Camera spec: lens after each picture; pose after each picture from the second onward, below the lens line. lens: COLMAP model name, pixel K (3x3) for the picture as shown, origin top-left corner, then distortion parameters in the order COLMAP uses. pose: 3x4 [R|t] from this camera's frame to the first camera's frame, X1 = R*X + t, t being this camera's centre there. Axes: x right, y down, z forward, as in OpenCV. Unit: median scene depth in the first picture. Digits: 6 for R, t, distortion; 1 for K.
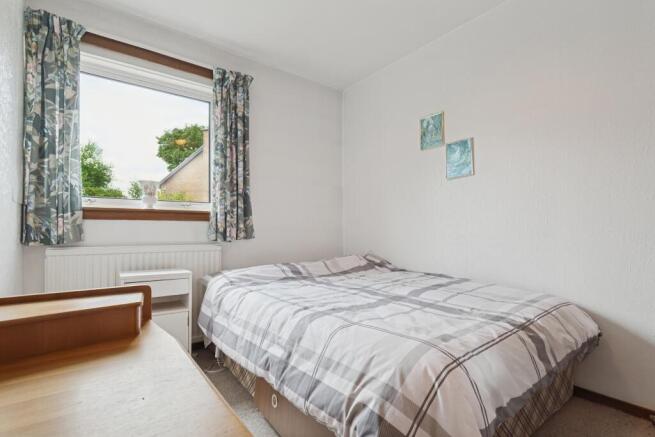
lens RADIAL K [[309.2, 0, 329.5], [0, 309.2, 230.6], [0, 0, 1]] dist [-0.001943, -0.000298]
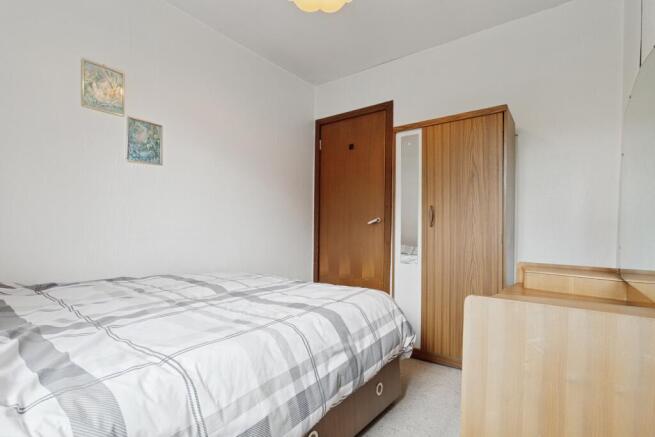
lens RADIAL K [[338.3, 0, 329.3], [0, 338.3, 228.4], [0, 0, 1]] dist [0.000465, 0.000021]
pose [[-0.272856, -0.005235, 0.962041, -1.044849], [-0.003591, 0.999984, 0.004423, 0.010346], [-0.962048, -0.002248, -0.272871, 1.240727]]
